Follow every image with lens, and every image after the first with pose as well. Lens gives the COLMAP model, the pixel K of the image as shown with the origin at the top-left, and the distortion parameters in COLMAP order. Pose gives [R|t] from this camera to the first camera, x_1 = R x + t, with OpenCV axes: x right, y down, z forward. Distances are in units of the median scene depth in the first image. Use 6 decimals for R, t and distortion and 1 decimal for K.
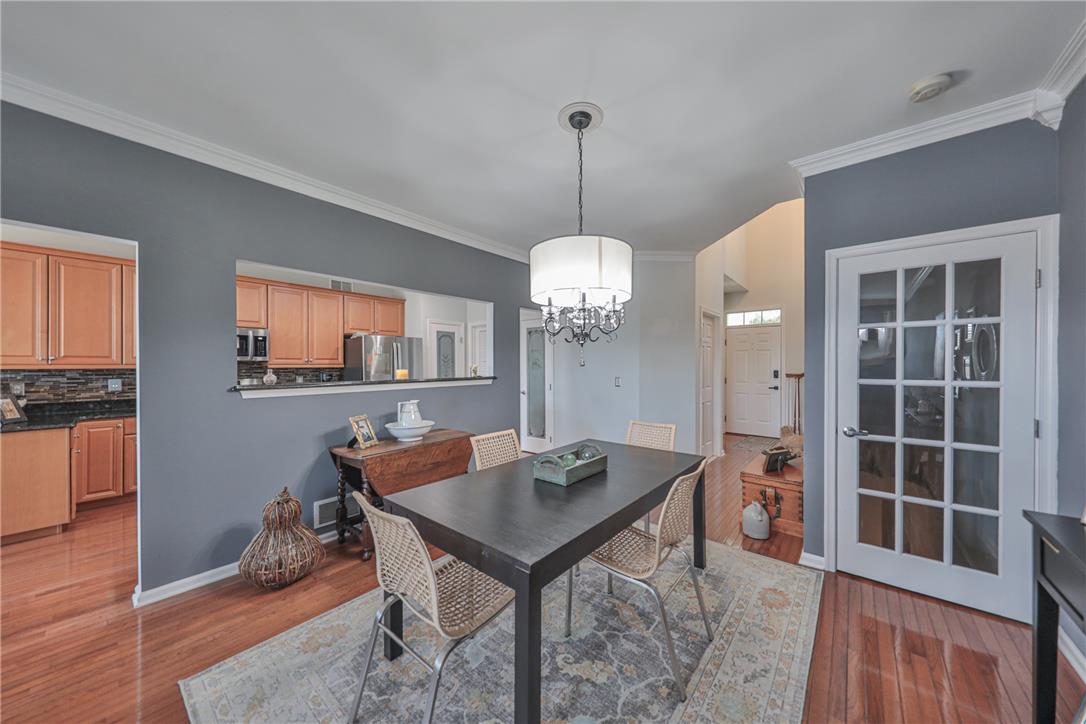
lens RADIAL K [[378.8, 0, 546.9], [0, 378.8, 364.0], [0, 0, 1]] dist [0.008411, -0.002104]
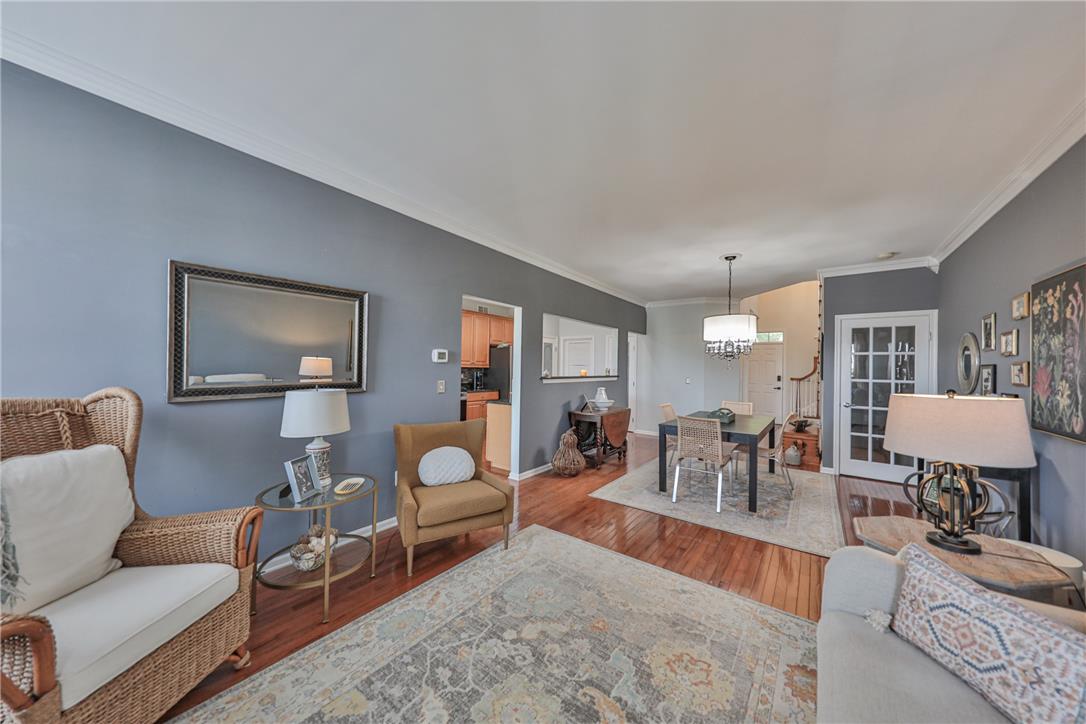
lens RADIAL K [[378.8, 0, 532.4], [0, 378.8, 361.1], [0, 0, 1]] dist [0.008411, -0.002104]
pose [[0.999051, 0.019942, 0.038732, -0.965146], [-0.019343, 0.999688, -0.015775, 0.008258], [-0.039035, 0.015011, 0.999125, -0.970396]]
